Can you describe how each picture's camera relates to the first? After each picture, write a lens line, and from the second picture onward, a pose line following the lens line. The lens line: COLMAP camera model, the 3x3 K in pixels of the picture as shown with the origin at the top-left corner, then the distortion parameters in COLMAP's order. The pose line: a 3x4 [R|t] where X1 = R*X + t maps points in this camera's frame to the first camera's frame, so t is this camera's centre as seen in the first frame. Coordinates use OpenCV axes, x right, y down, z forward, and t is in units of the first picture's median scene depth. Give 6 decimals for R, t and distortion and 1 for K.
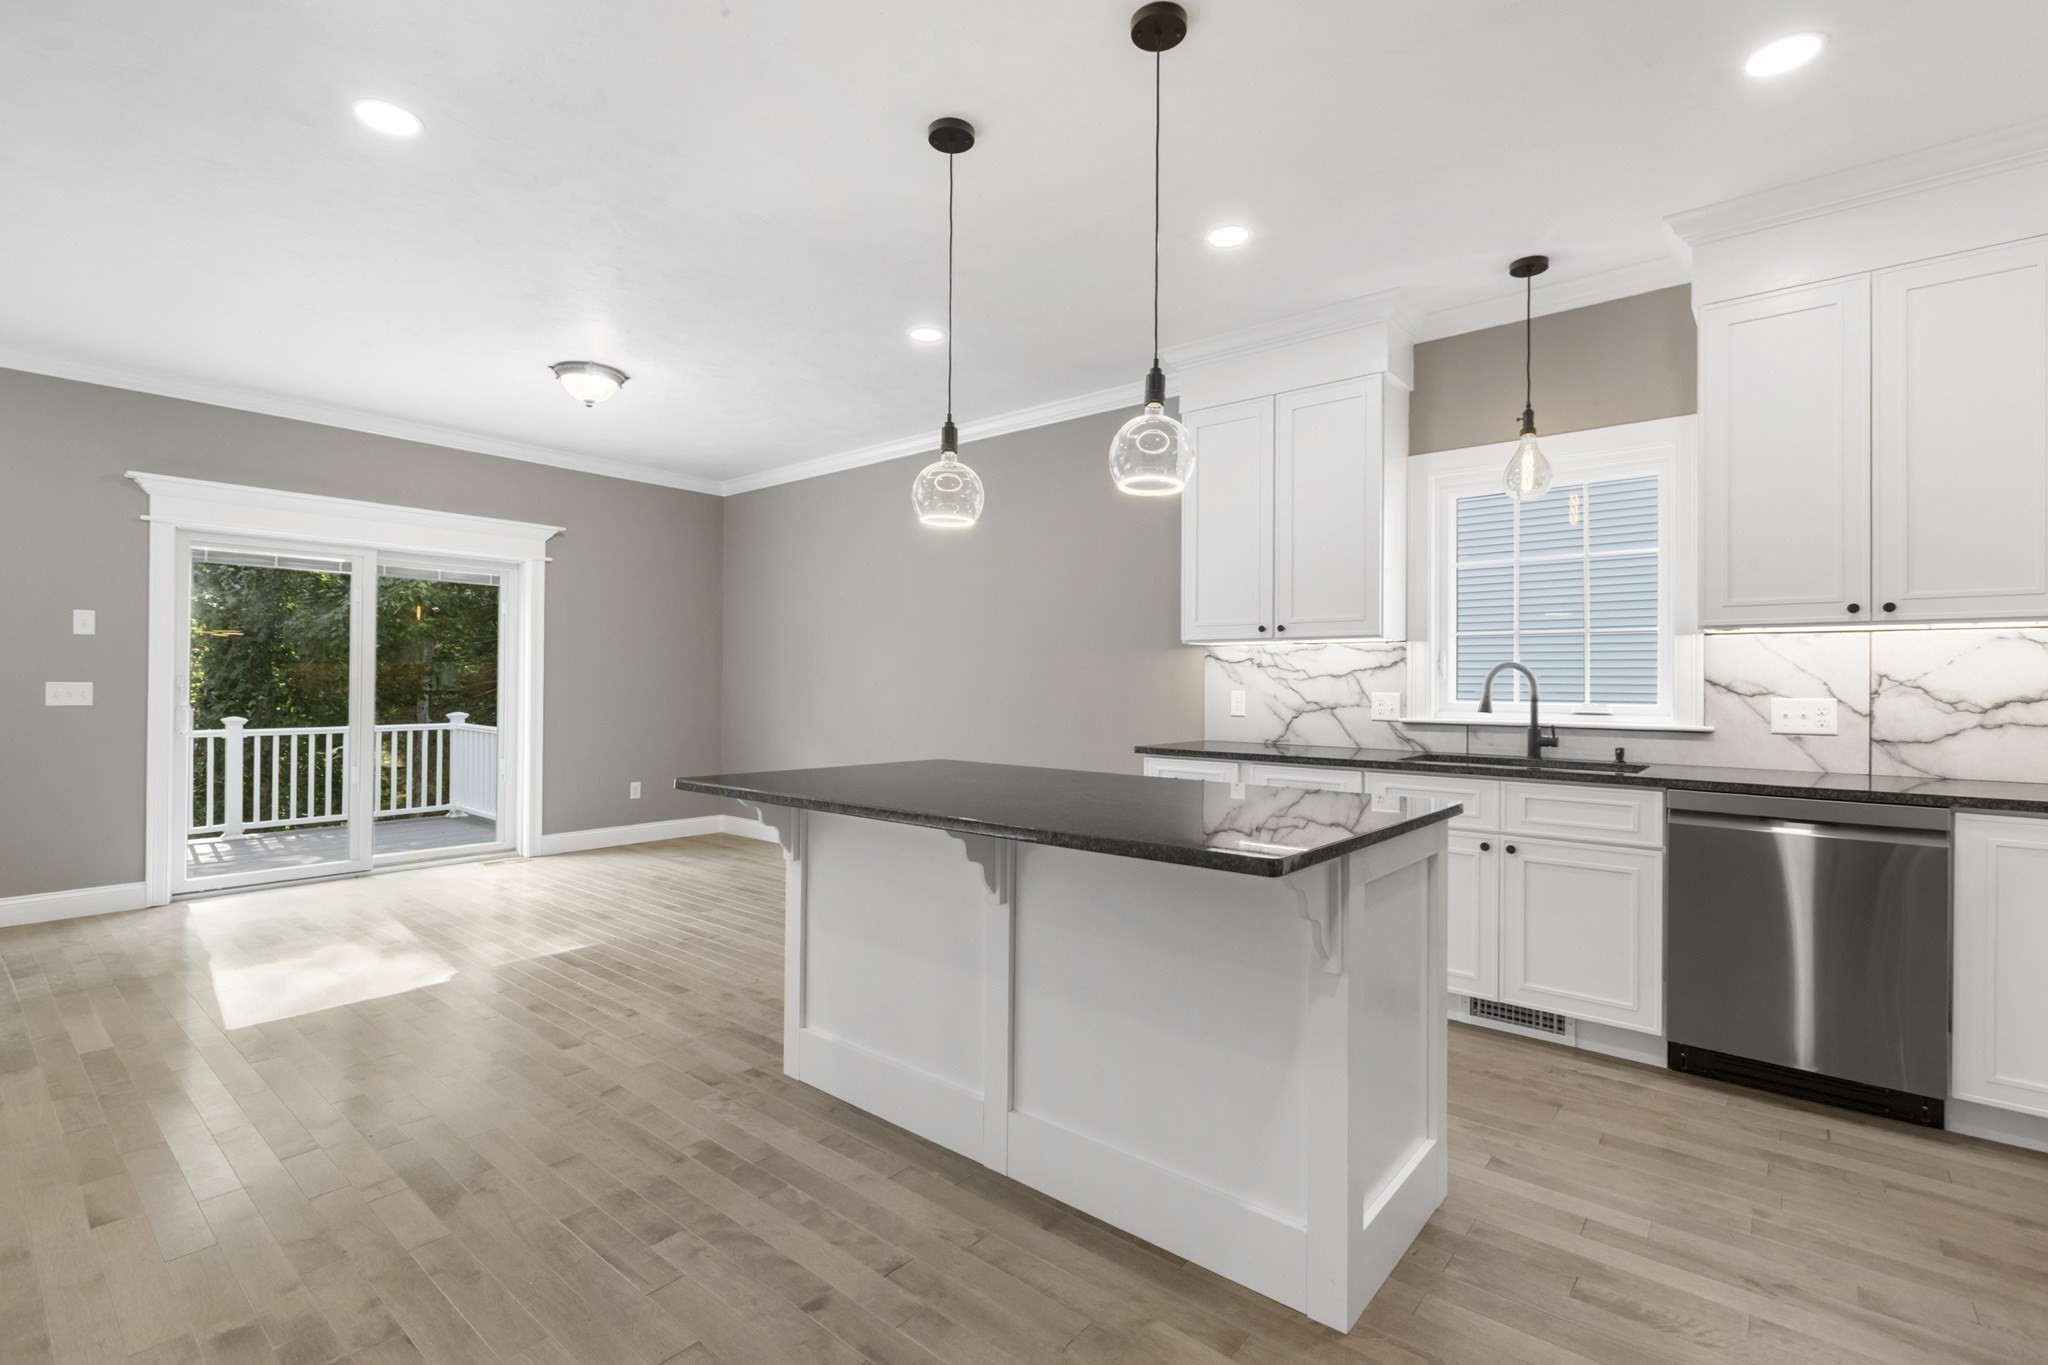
lens RADIAL K [[928.3, 0, 1016.6], [0, 928.3, 679.3], [0, 0, 1]] dist [0.004260, -0.000112]
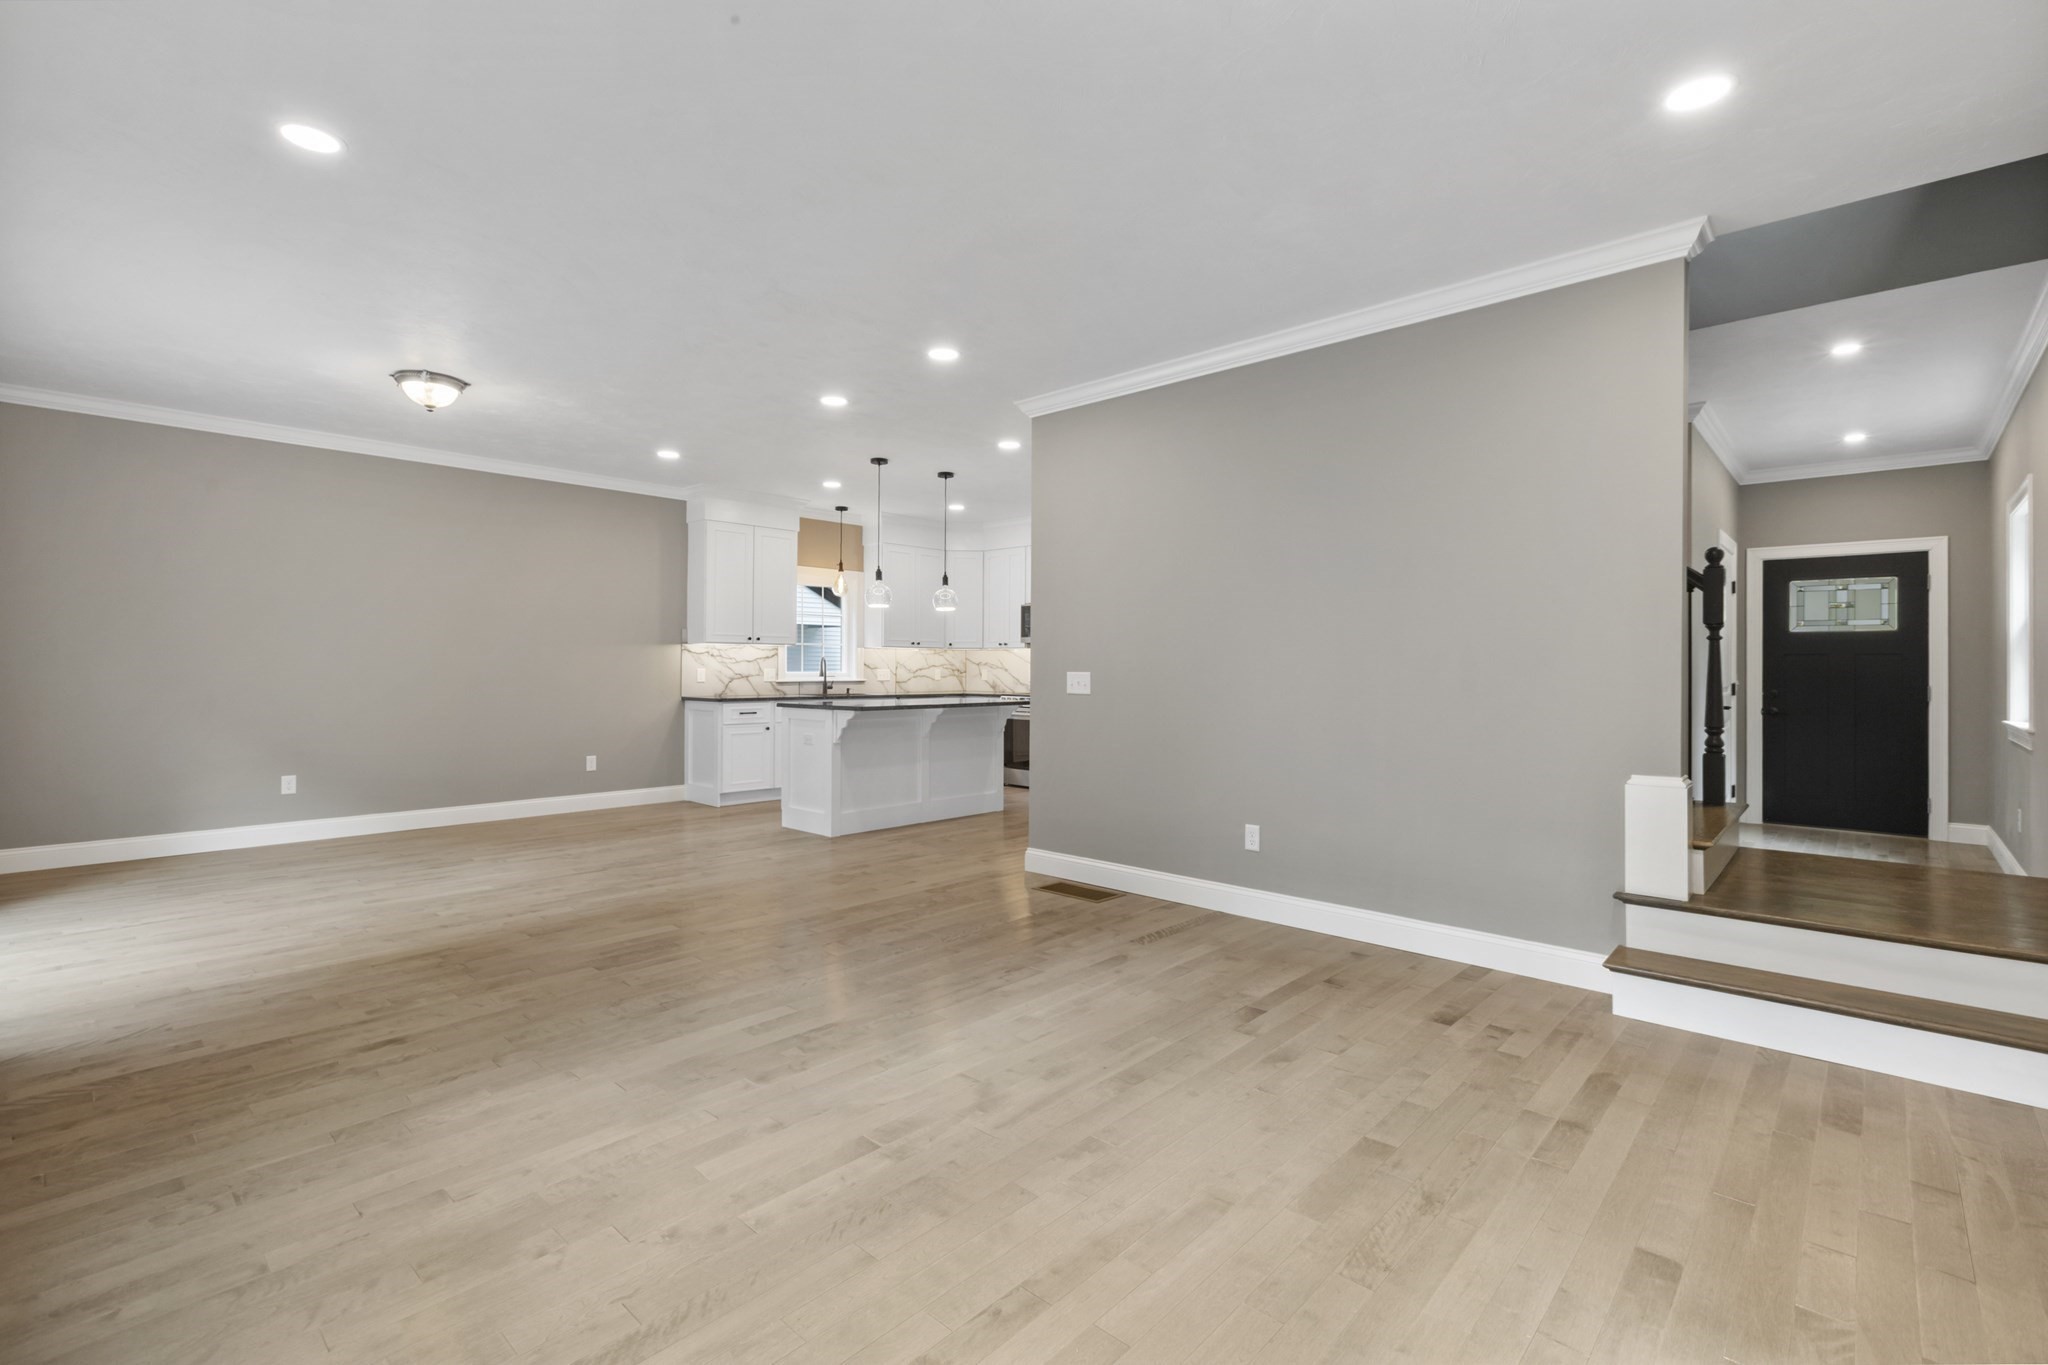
lens RADIAL K [[917.1, 0, 1025.7], [0, 917.1, 662.0], [0, 0, 1]] dist [0.001494, 0.000086]
pose [[0.044415, -0.001005, 0.999013, -1.649506], [-0.009180, 0.999957, 0.001414, -0.010140], [-0.998971, -0.009234, 0.044404, 0.283416]]
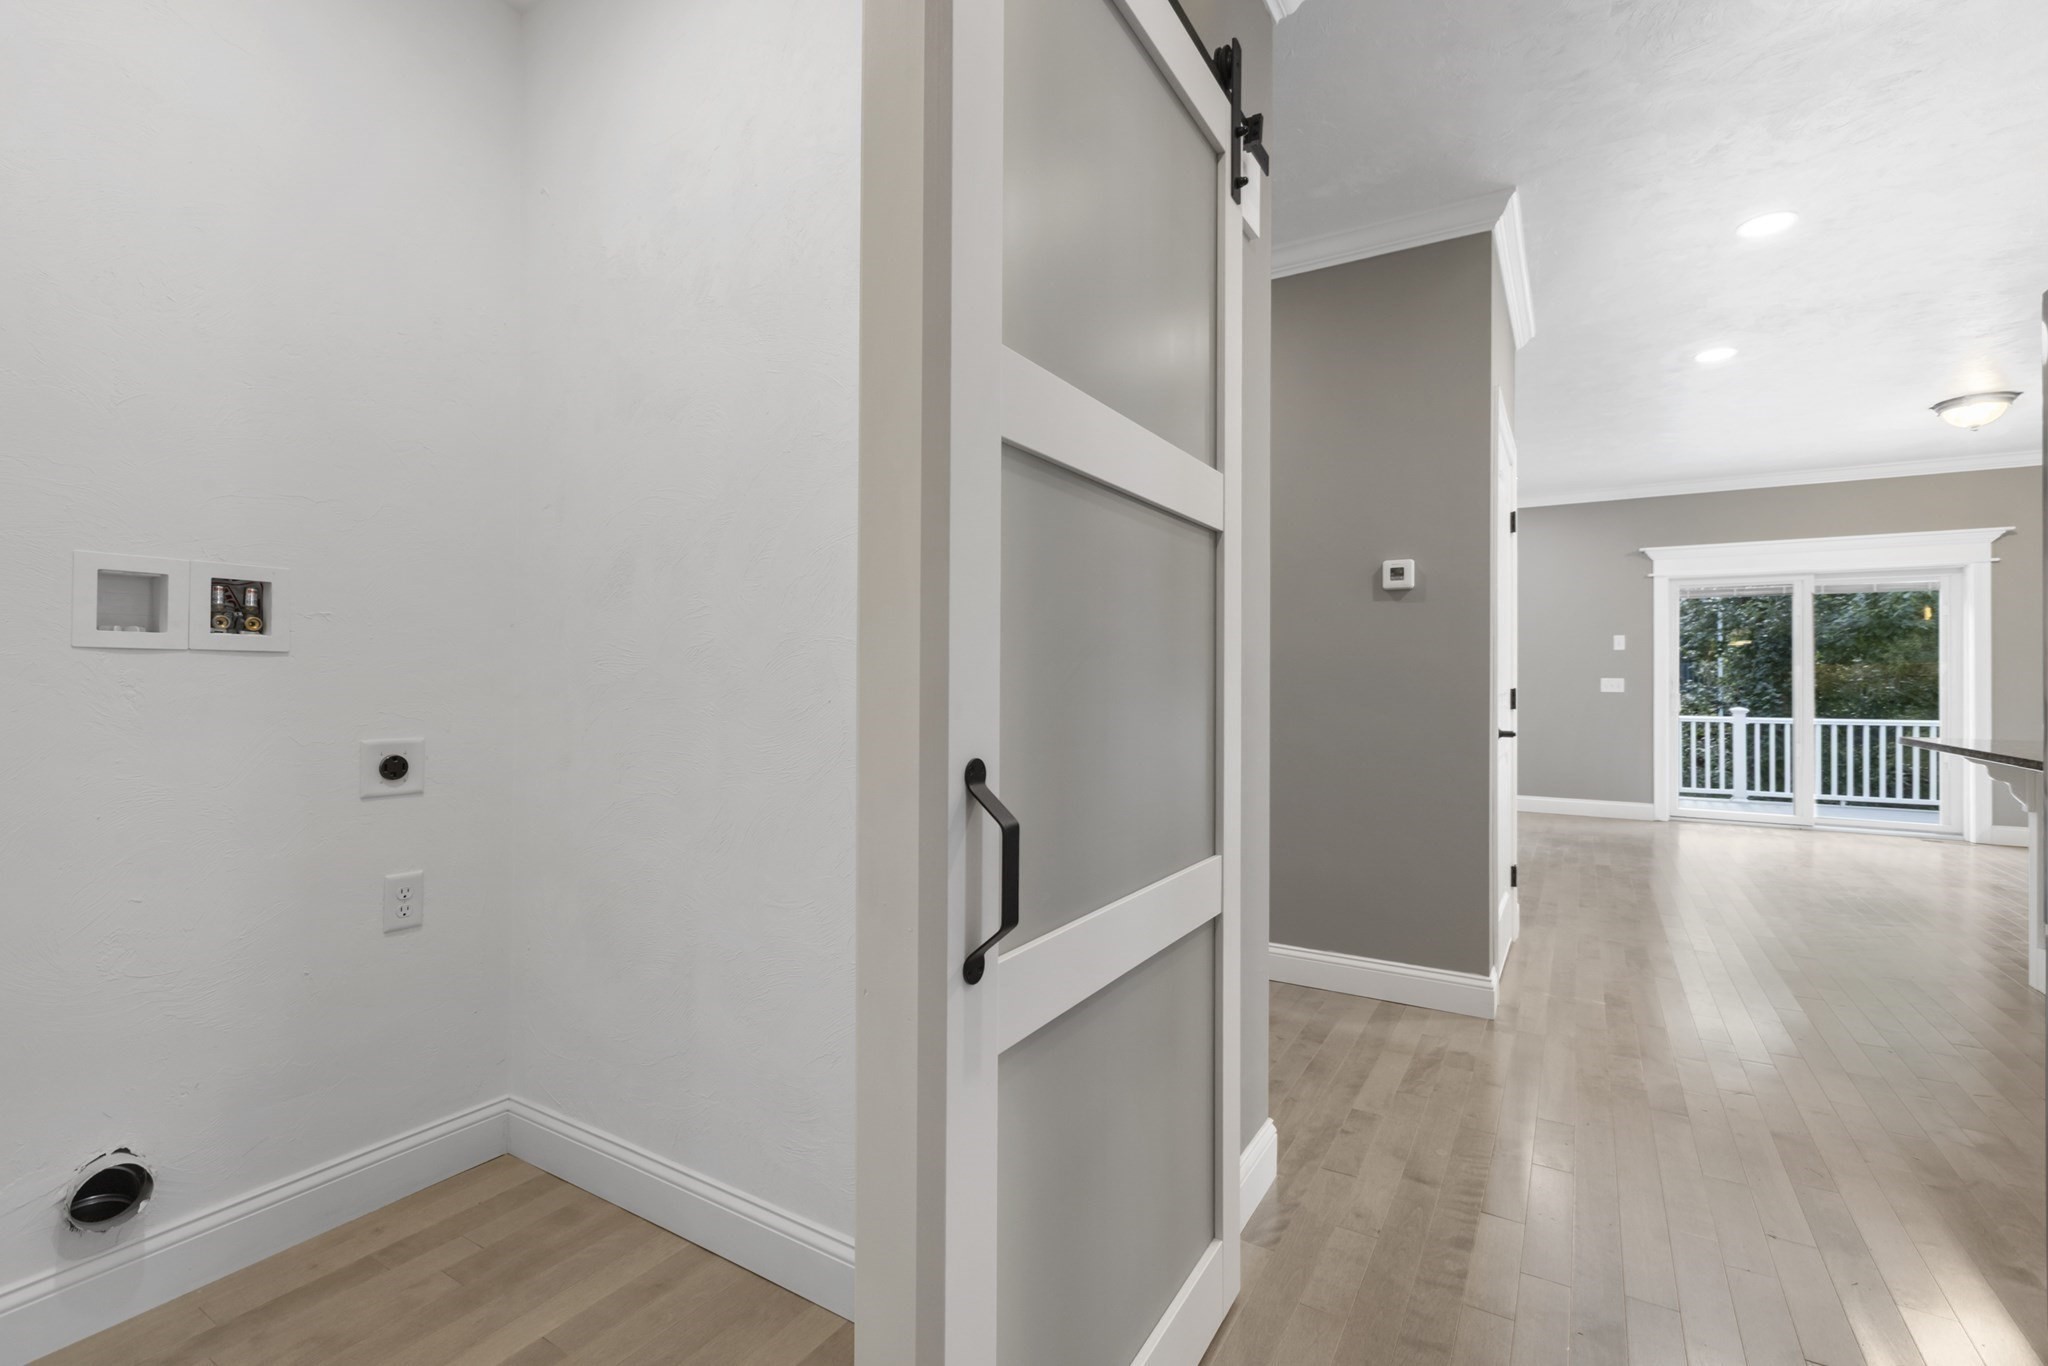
lens RADIAL K [[920.5, 0, 1010.0], [0, 920.5, 670.7], [0, 0, 1]] dist [-0.001210, -0.000704]
pose [[0.146646, -0.015433, -0.989069, 0.513416], [0.000828, 0.999880, -0.015479, 0.015221], [0.989189, 0.001450, 0.146641, -0.353301]]
